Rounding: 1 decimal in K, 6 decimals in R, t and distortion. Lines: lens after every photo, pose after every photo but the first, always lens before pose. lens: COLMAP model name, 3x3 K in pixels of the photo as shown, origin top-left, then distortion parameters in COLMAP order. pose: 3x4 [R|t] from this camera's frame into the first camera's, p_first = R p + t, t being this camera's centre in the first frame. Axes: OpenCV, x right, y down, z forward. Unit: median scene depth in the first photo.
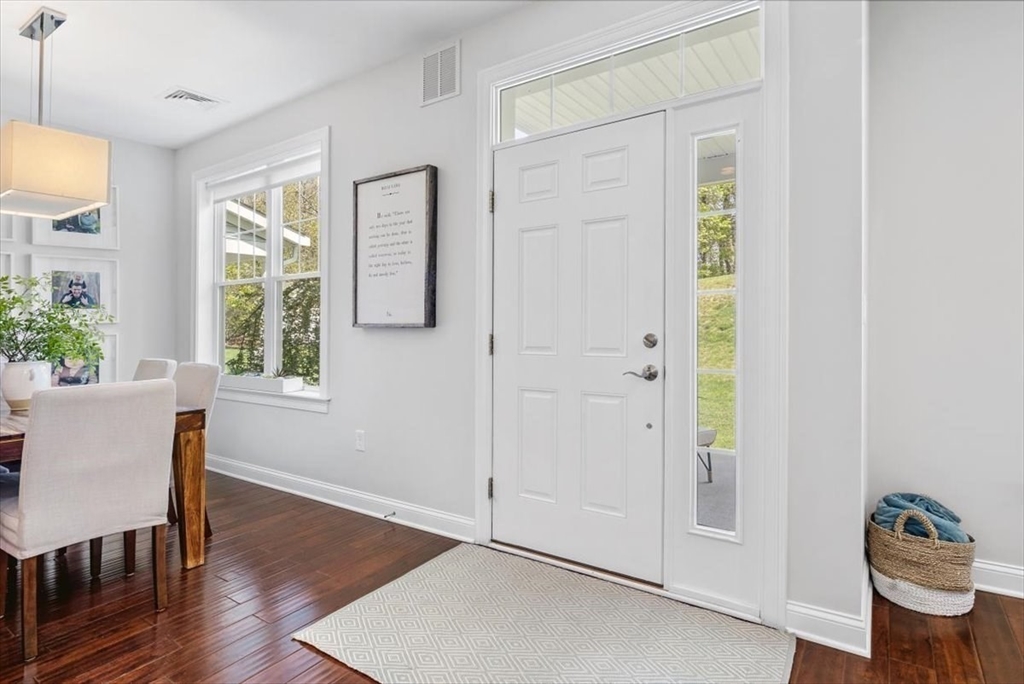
lens RADIAL K [[524.9, 0, 553.4], [0, 524.9, 307.5], [0, 0, 1]] dist [0.001996, -0.000952]
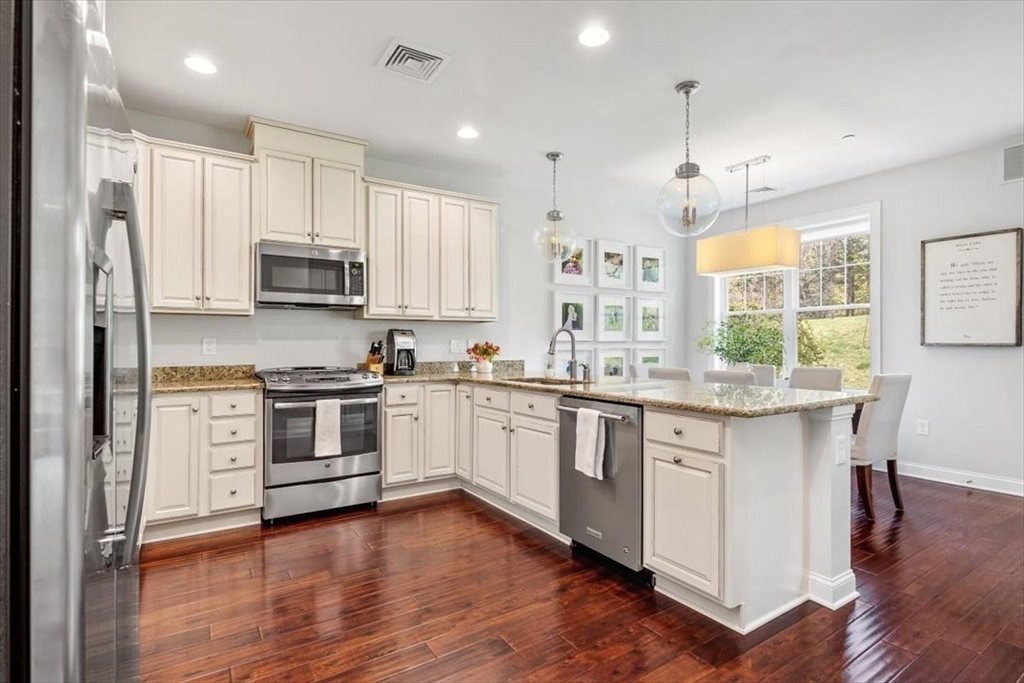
lens RADIAL K [[501.0, 0, 551.4], [0, 501.0, 338.9], [0, 0, 1]] dist [-0.001709, -0.000441]
pose [[0.924600, 0.009672, -0.380816, -0.725539], [-0.003347, 0.999845, 0.017268, 0.000479], [0.380924, -0.014691, 0.924490, -0.567745]]
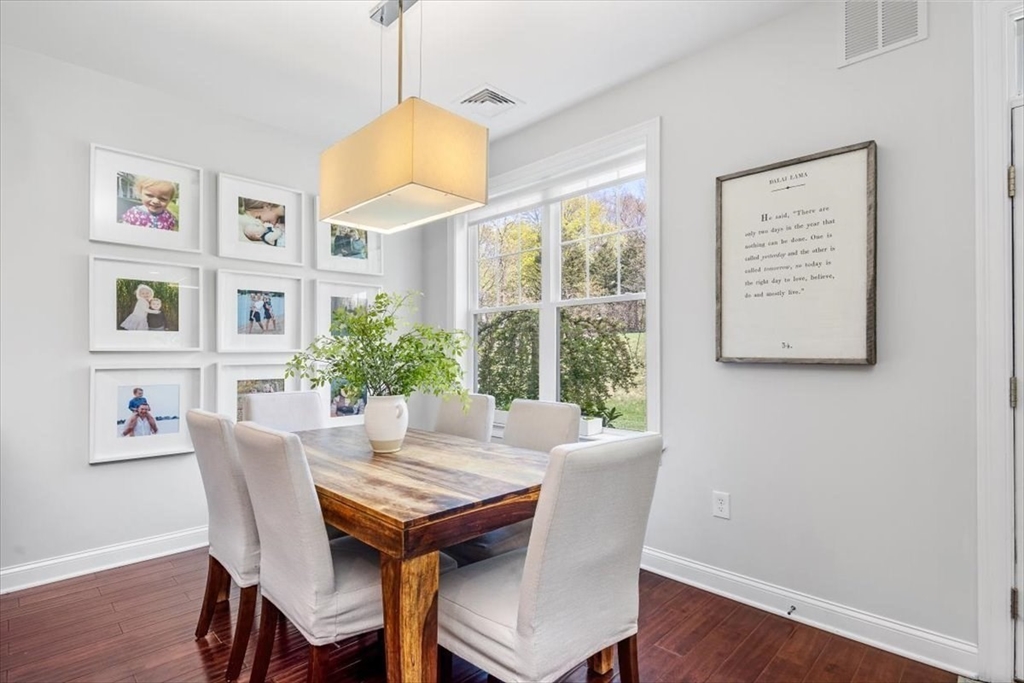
lens RADIAL K [[497.4, 0, 531.4], [0, 497.4, 344.2], [0, 0, 1]] dist [0.001568, 0.000230]
pose [[0.981135, 0.012605, -0.192913, -0.470743], [-0.011913, 0.999918, 0.004746, 0.010195], [0.192957, -0.002358, 0.981204, 0.193637]]
